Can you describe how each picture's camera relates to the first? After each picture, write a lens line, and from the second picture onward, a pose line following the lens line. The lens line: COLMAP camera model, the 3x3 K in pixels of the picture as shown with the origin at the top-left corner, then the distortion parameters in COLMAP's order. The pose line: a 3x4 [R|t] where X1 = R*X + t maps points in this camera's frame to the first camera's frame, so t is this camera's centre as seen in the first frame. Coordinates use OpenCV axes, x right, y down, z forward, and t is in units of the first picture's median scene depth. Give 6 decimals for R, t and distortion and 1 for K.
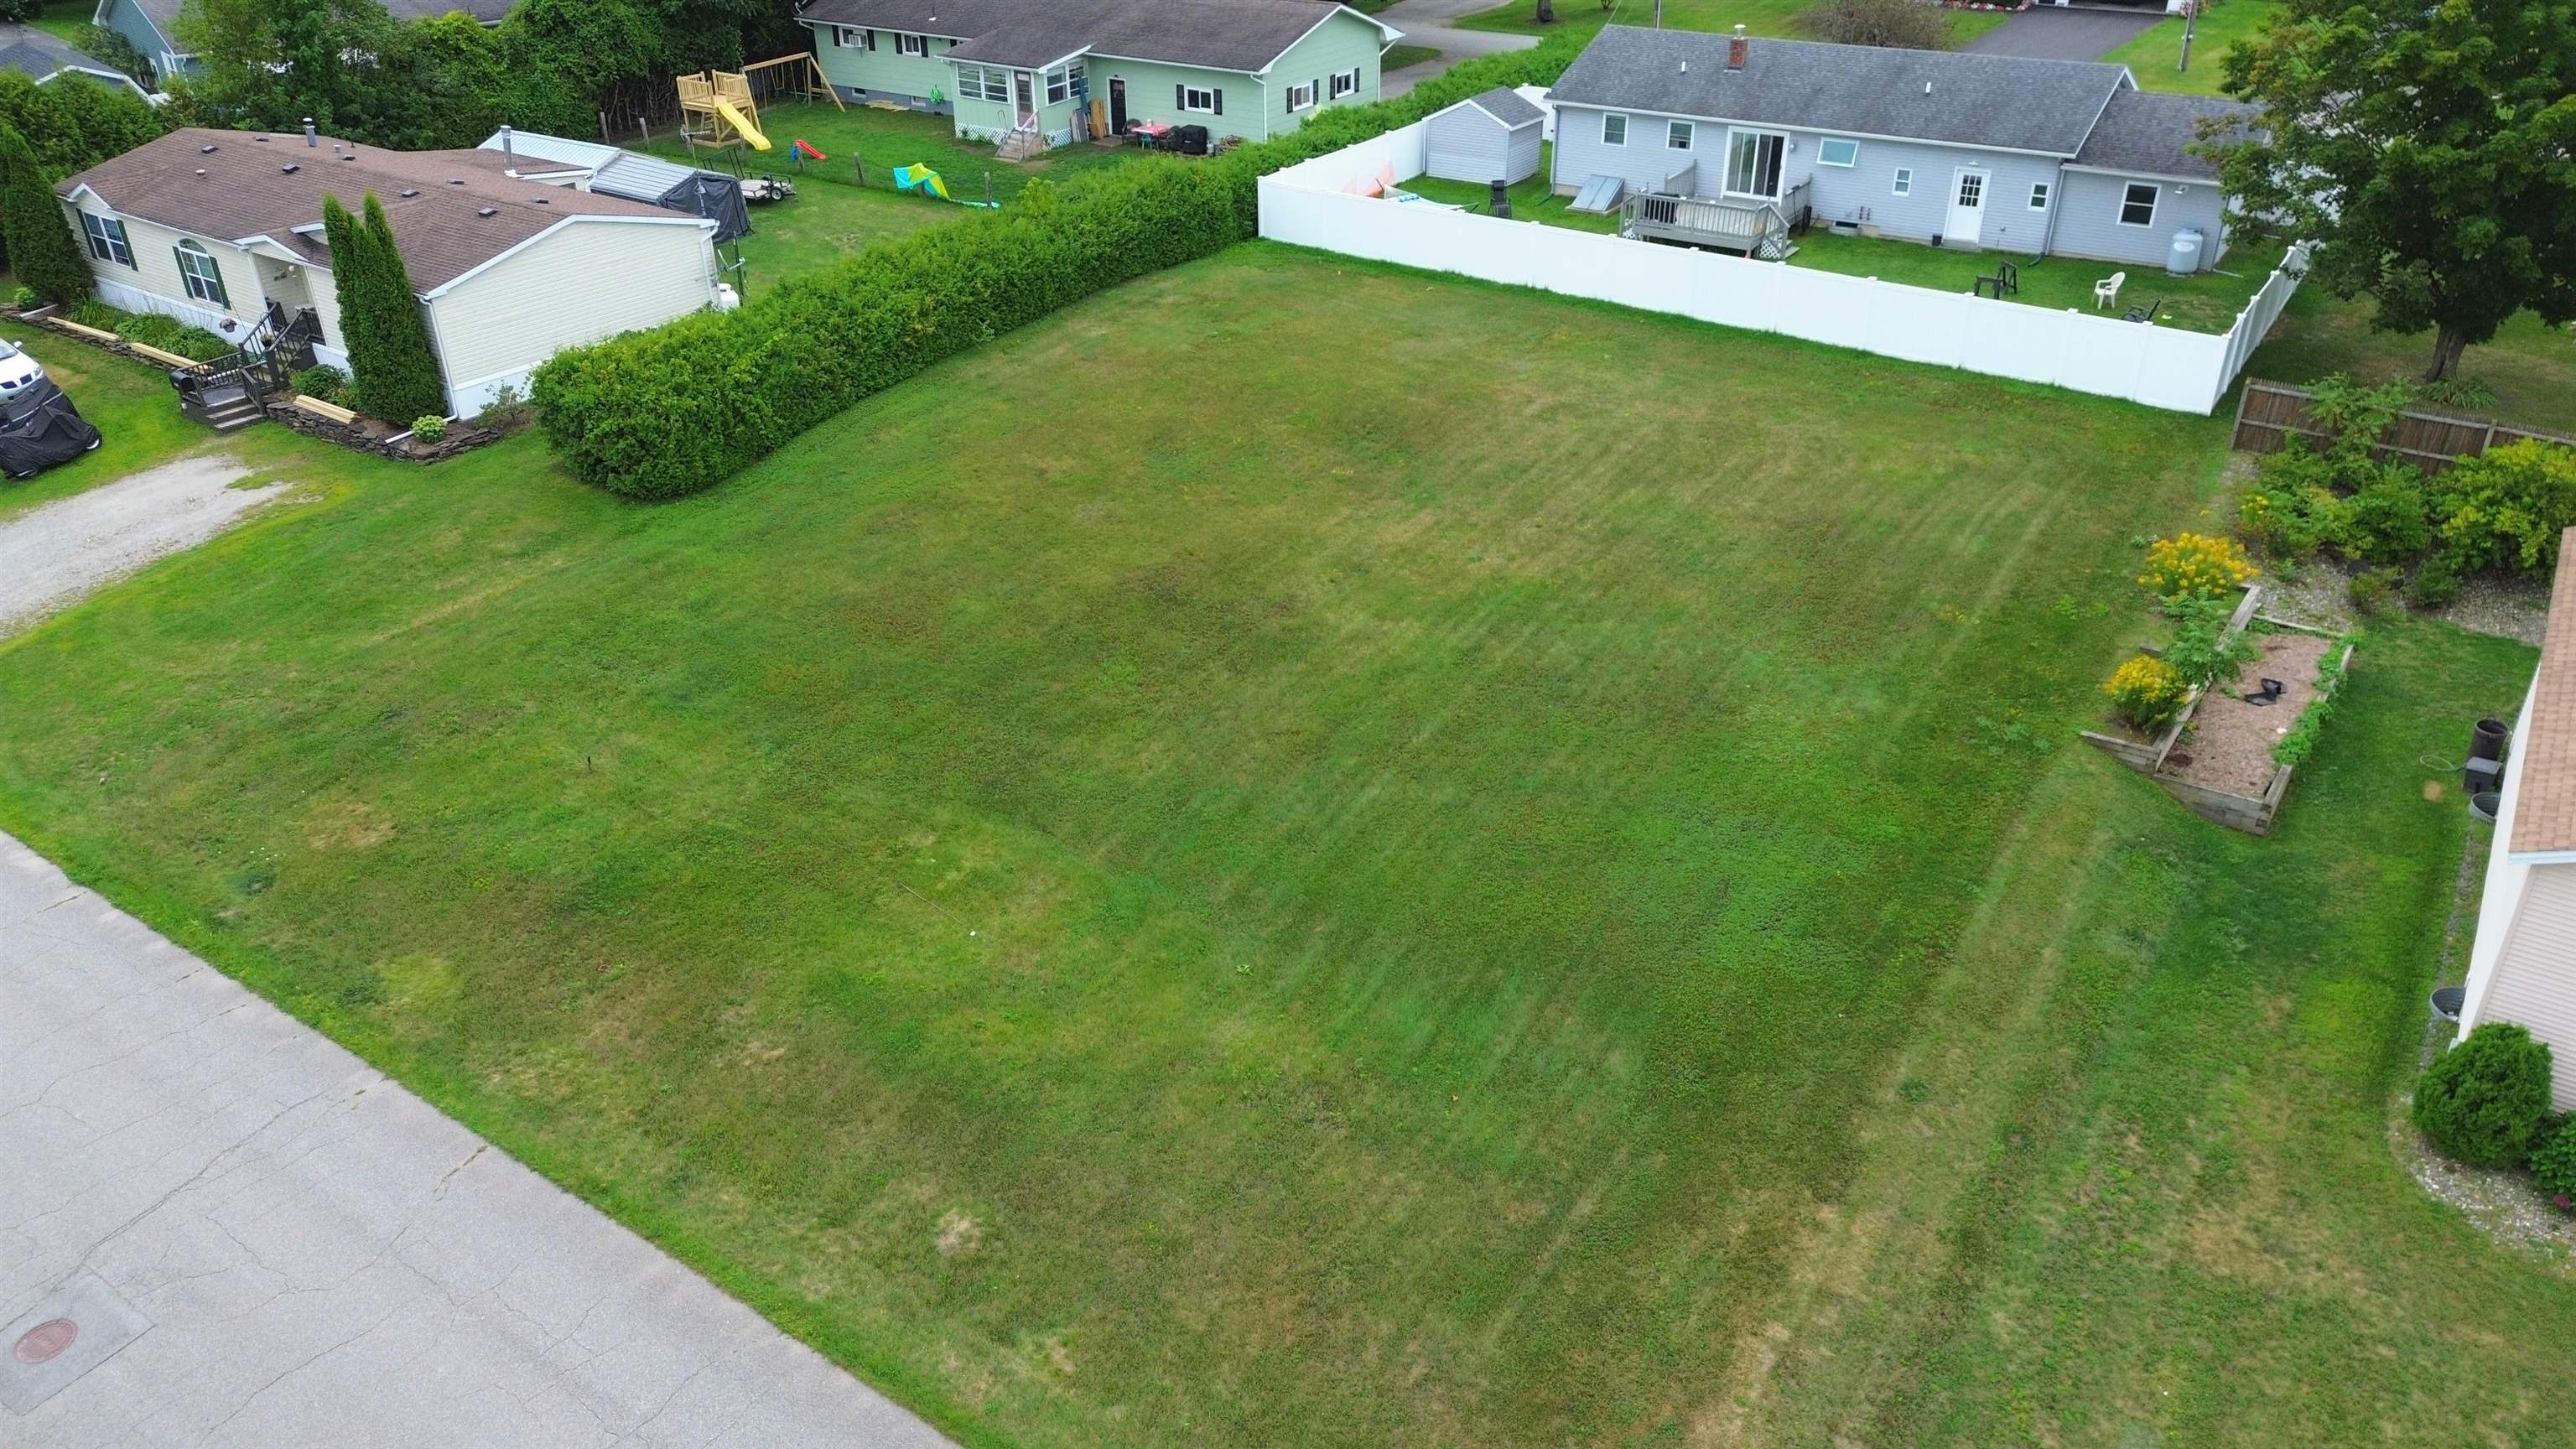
lens RADIAL K [[1821.8, 0, 1280.5], [0, 1821.8, 722.0], [0, 0, 1]] dist [0.069678, -0.061388]
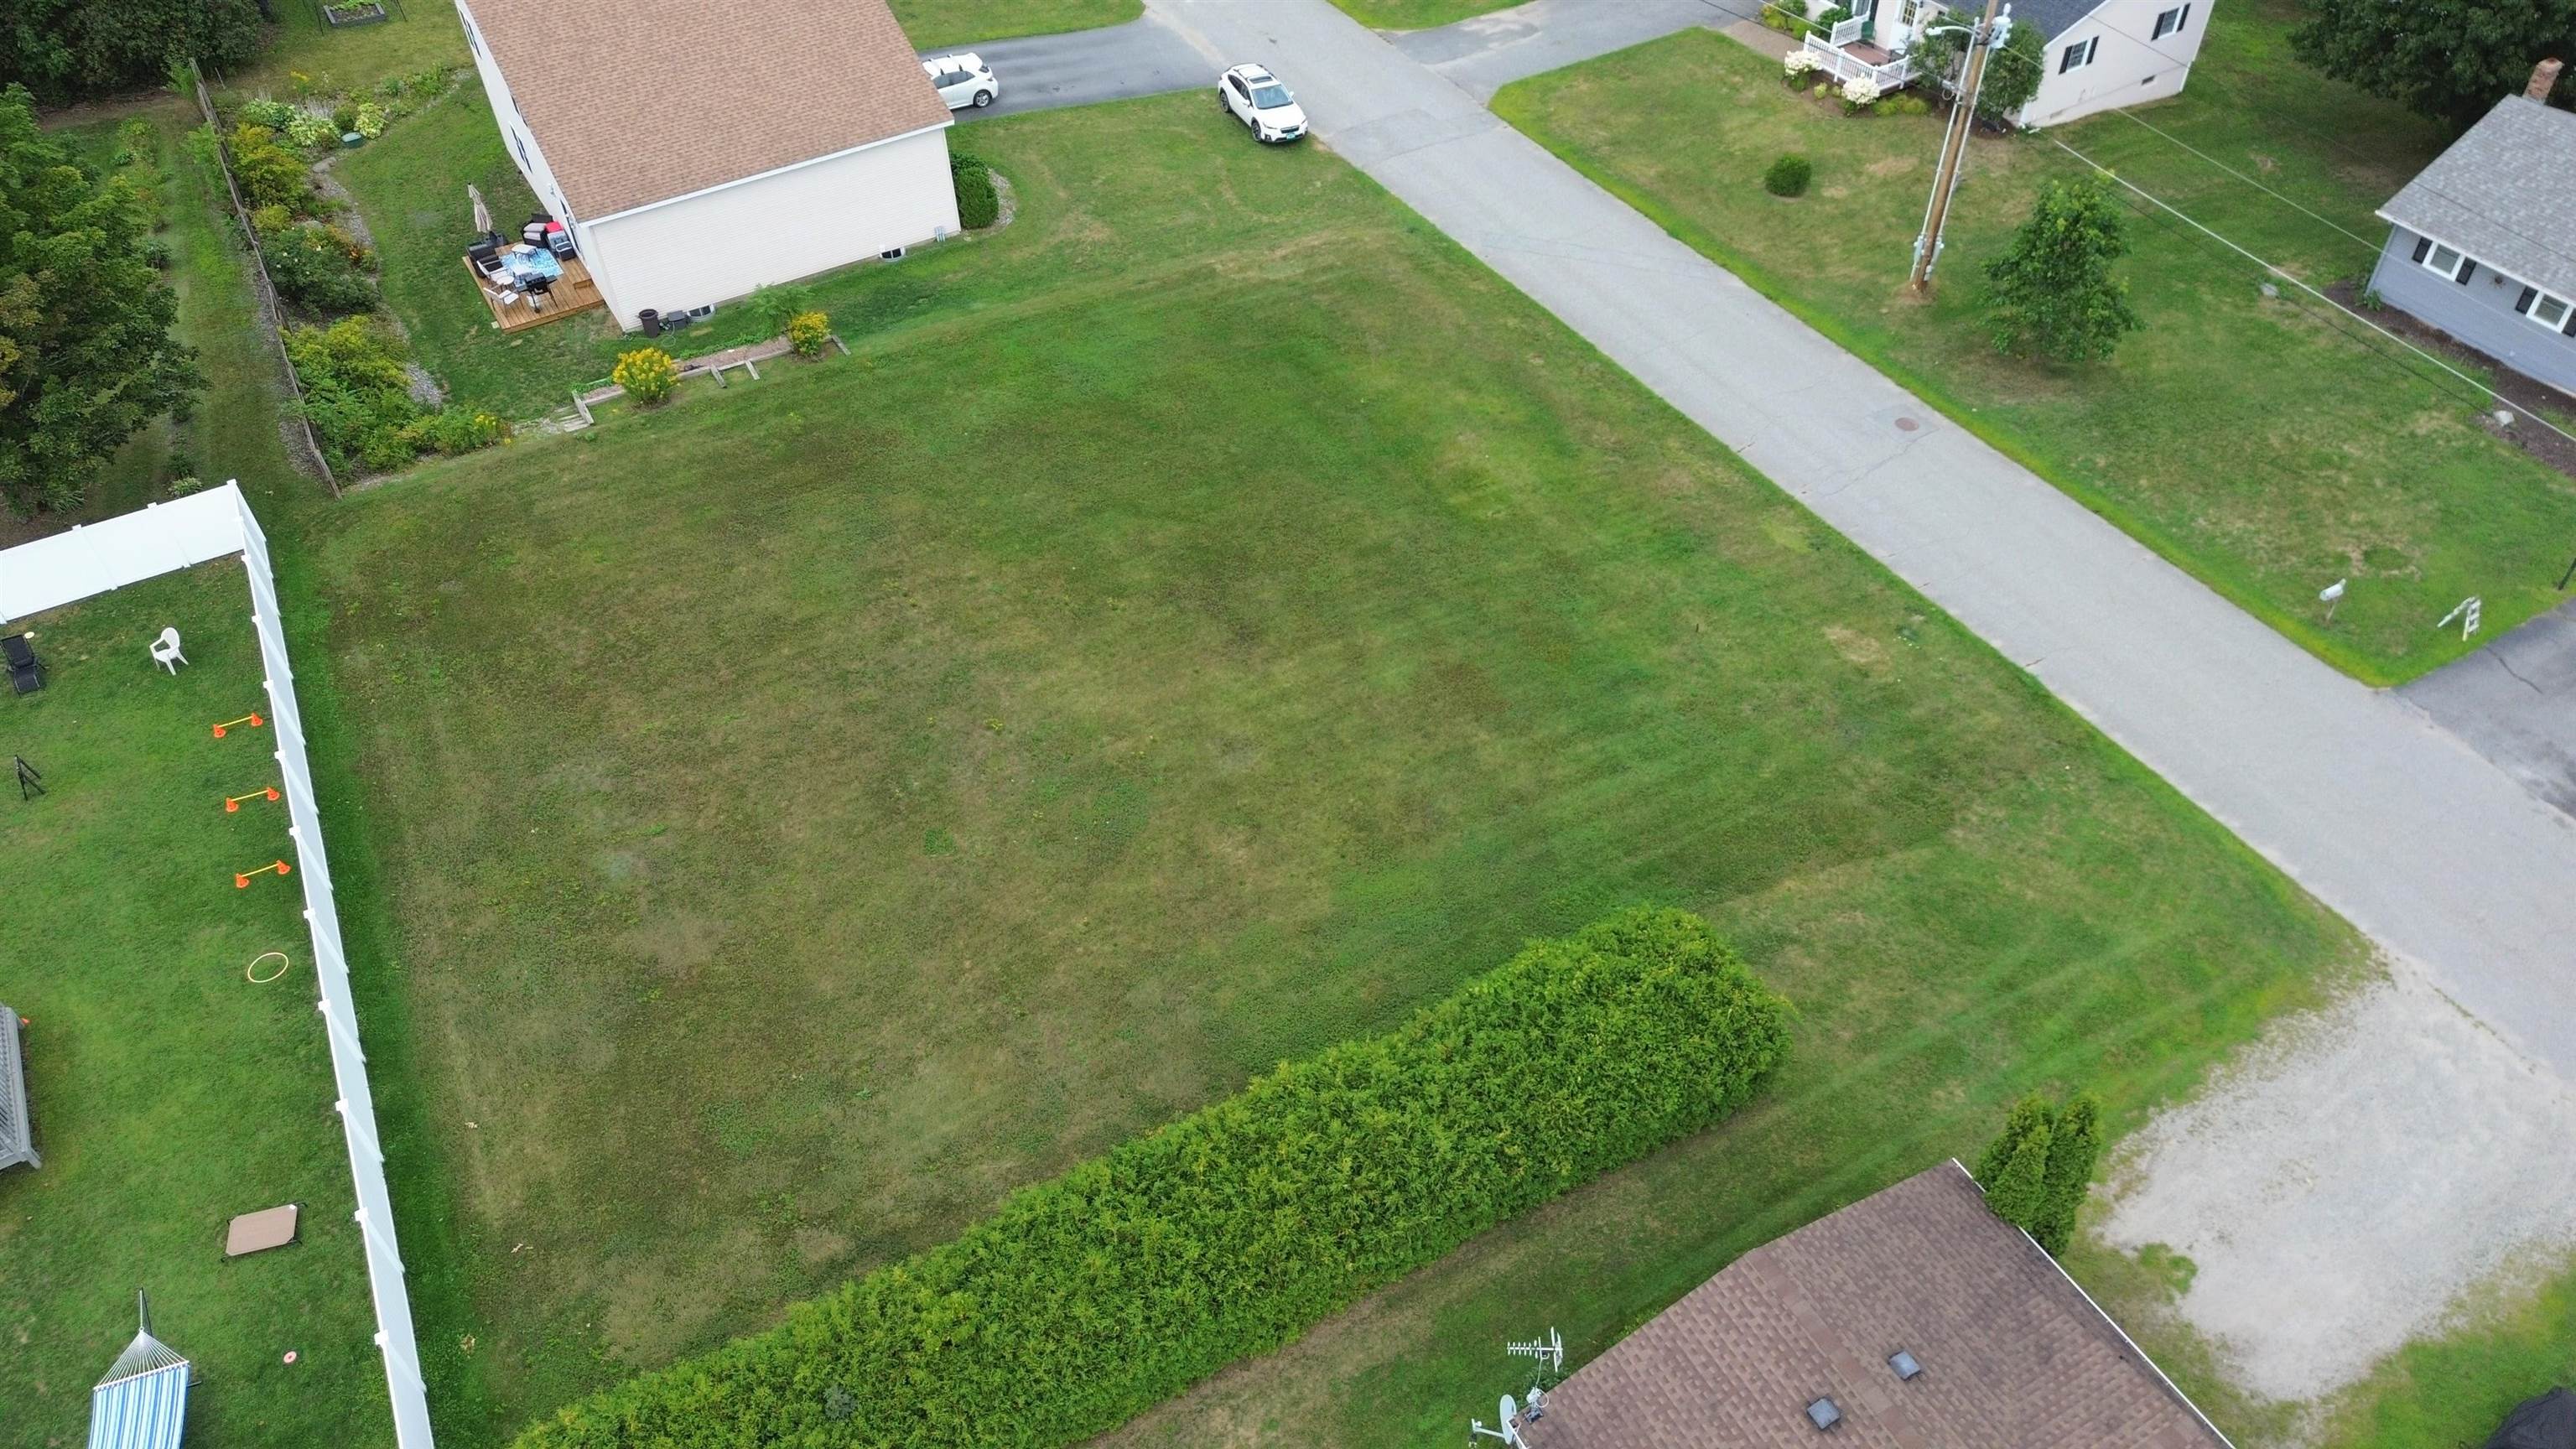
lens RADIAL K [[1821.8, 0, 1280.5], [0, 1821.8, 722.0], [0, 0, 1]] dist [0.069678, -0.061388]
pose [[-0.901420, -0.280000, 0.330214, -0.410099], [0.239249, 0.313522, 0.918947, -0.949195], [-0.360835, 0.907361, -0.215625, 1.066519]]
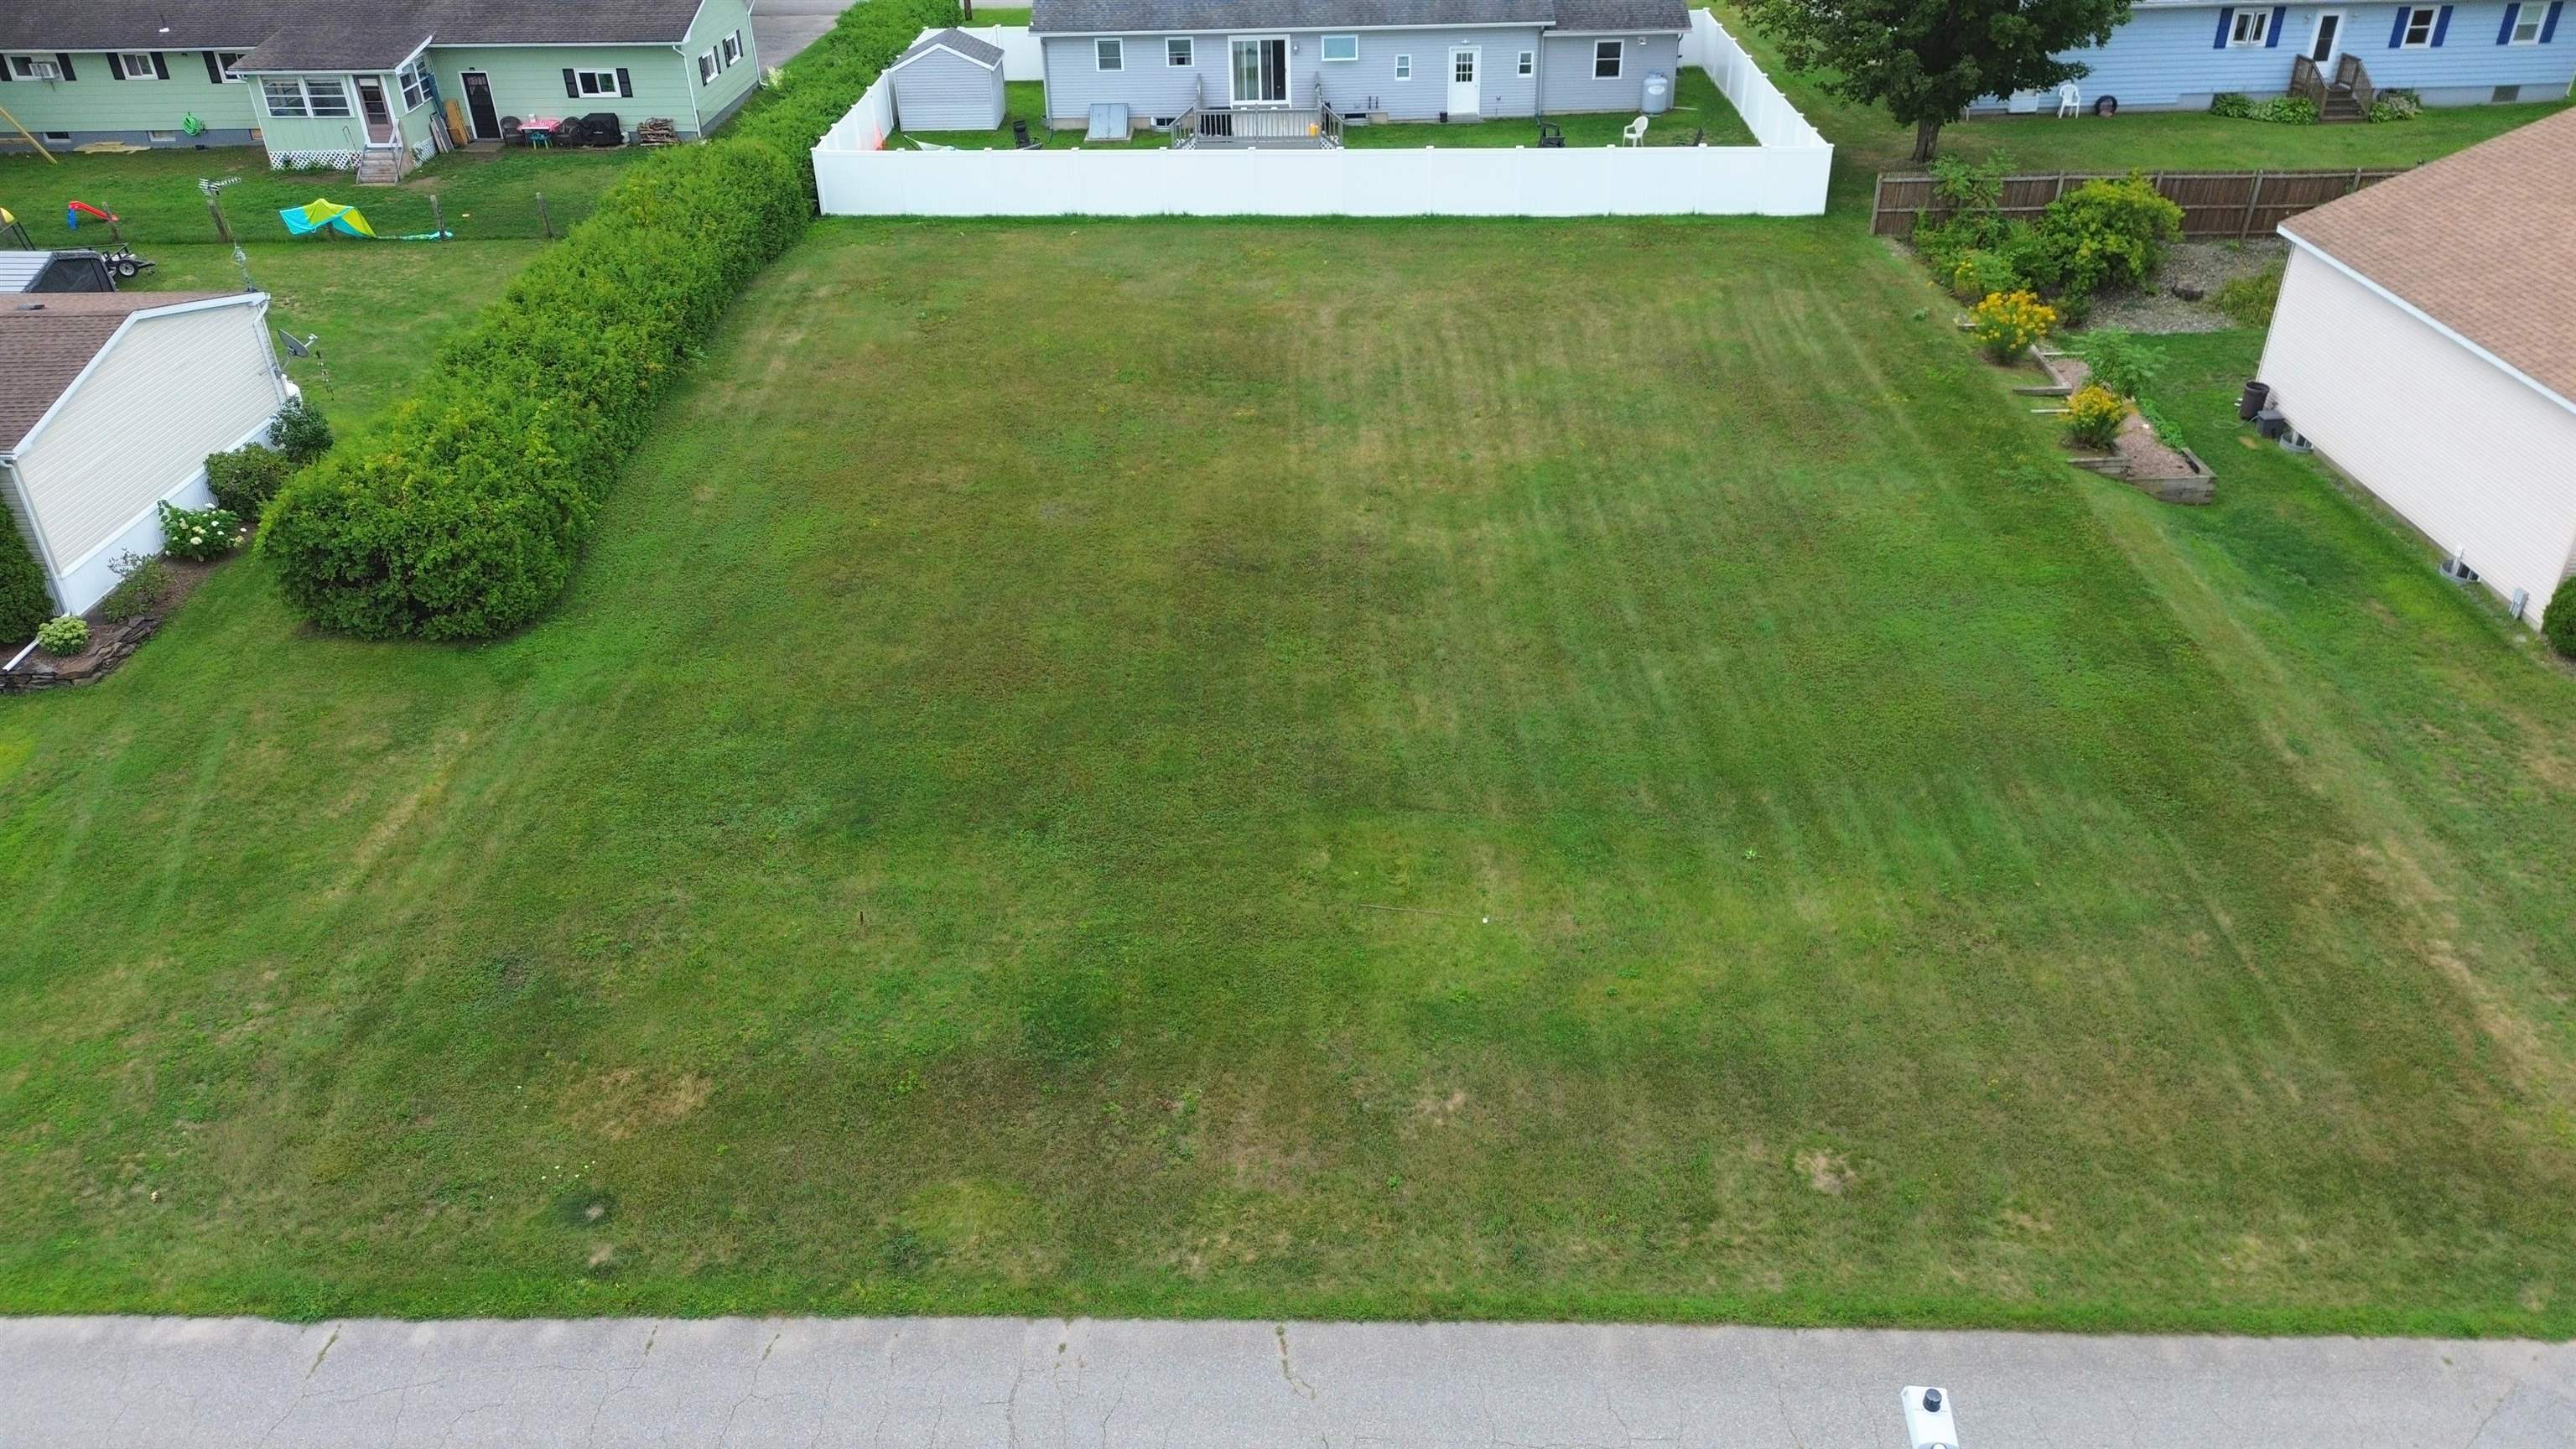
lens RADIAL K [[1821.8, 0, 1280.5], [0, 1821.8, 722.0], [0, 0, 1]] dist [0.069678, -0.061388]
pose [[0.832563, -0.291655, 0.470932, -0.414275], [0.282161, 0.954893, 0.092547, -0.059987], [-0.476681, 0.055828, 0.877302, 0.144602]]
